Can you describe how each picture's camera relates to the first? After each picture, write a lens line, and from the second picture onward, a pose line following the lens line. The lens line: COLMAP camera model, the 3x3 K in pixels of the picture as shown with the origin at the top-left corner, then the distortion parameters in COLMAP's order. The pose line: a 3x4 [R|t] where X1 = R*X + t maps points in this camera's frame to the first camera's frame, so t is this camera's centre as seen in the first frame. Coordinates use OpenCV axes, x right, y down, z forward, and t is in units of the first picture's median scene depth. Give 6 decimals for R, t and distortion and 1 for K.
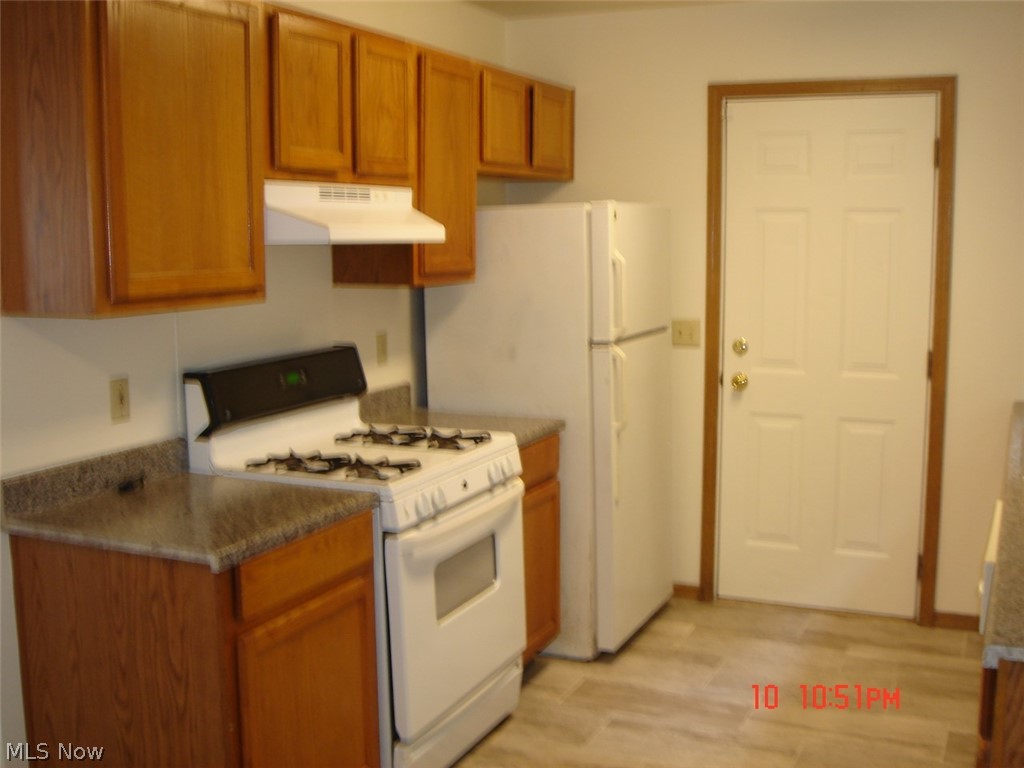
lens RADIAL K [[1164.8, 0, 512.0], [0, 1164.8, 384.0], [0, 0, 1]] dist [-0.164168, 0.017672]
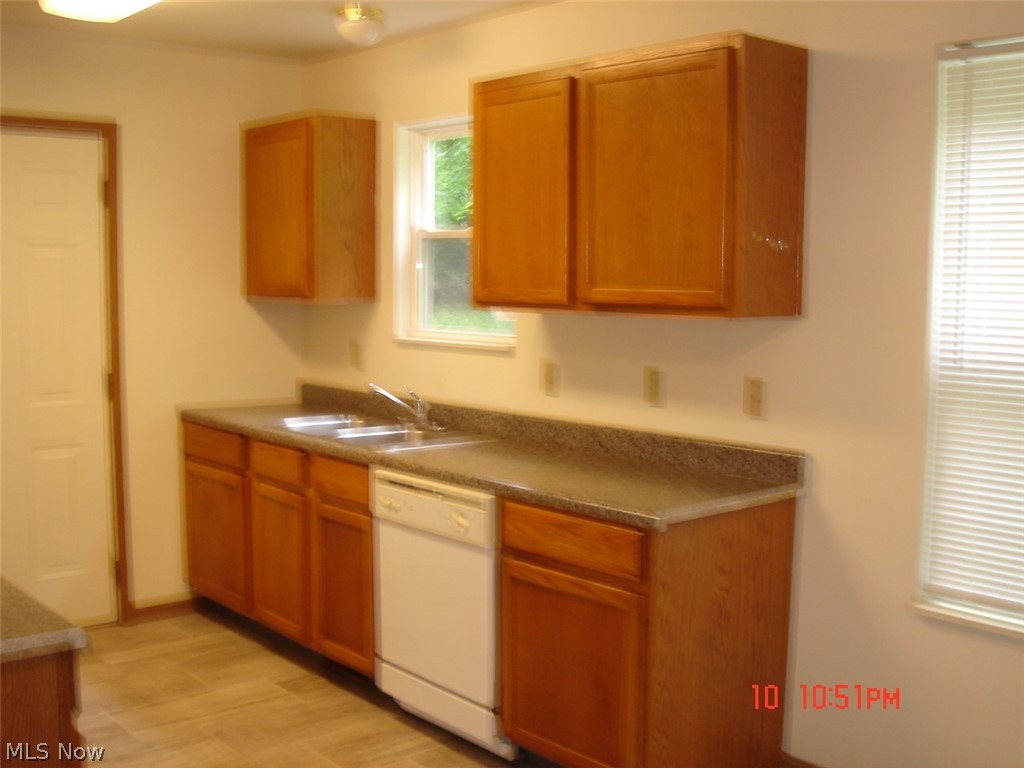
lens RADIAL K [[1164.8, 0, 512.0], [0, 1164.8, 384.0], [0, 0, 1]] dist [-0.164168, 0.017672]
pose [[0.424027, -0.088059, 0.901358, -0.466902], [0.120970, 0.991850, 0.039992, -0.015950], [-0.897534, 0.092080, 0.431223, 0.189457]]
